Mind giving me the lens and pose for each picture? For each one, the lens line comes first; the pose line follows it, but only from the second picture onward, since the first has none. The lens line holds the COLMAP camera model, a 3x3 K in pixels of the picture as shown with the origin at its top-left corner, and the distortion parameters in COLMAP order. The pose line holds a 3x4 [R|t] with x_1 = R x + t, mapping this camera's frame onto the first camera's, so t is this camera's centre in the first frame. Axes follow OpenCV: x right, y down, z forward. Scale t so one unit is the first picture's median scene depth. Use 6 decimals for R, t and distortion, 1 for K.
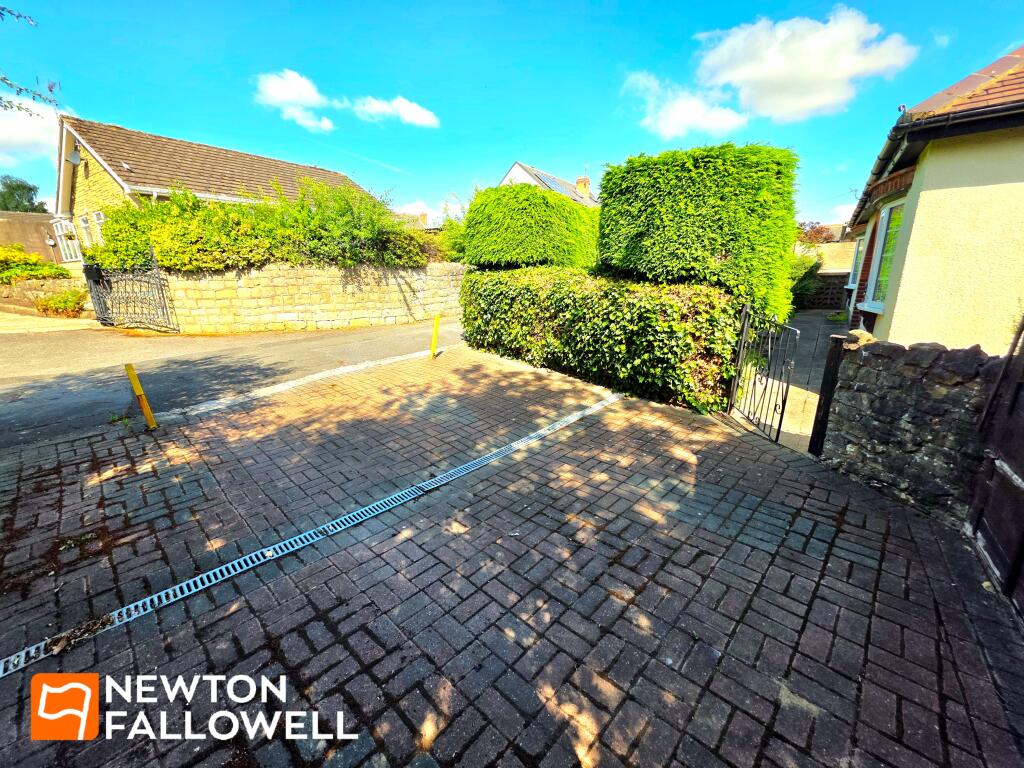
lens RADIAL K [[439.2, 0, 509.0], [0, 439.2, 386.1], [0, 0, 1]] dist [-0.001434, -0.000298]
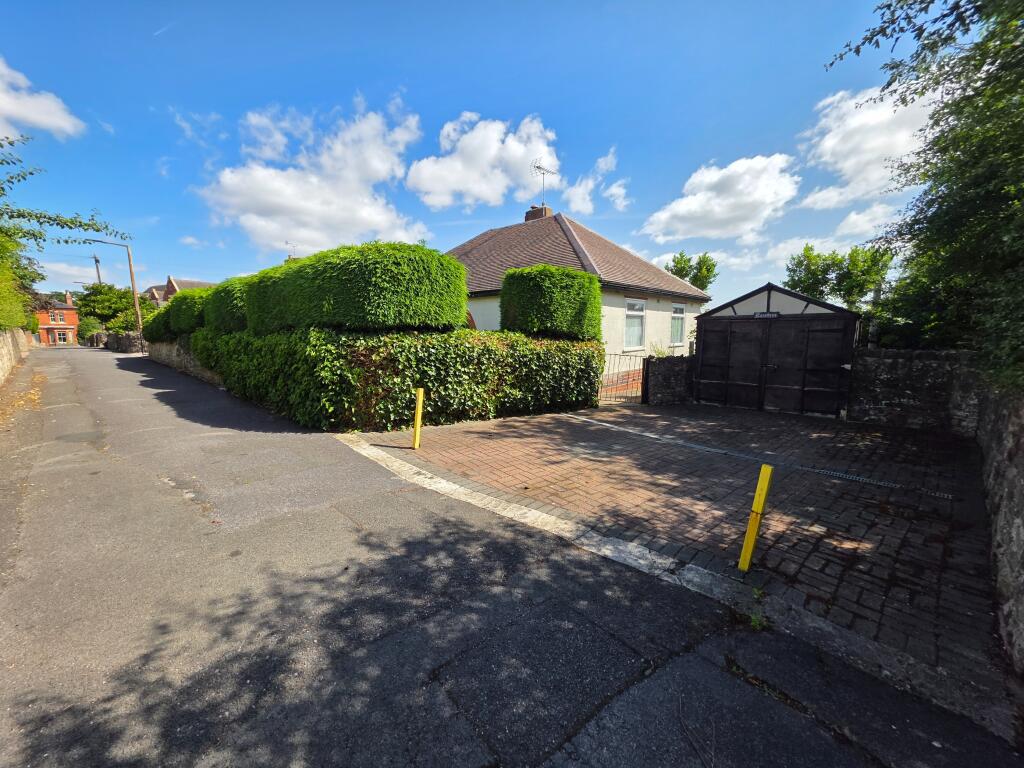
lens RADIAL K [[439.2, 0, 509.0], [0, 439.2, 386.1], [0, 0, 1]] dist [-0.001434, -0.000298]
pose [[0.023689, -0.118506, 0.992671, -1.433480], [0.250481, 0.961981, 0.108865, -0.324705], [-0.967832, 0.246066, 0.052472, 1.234467]]
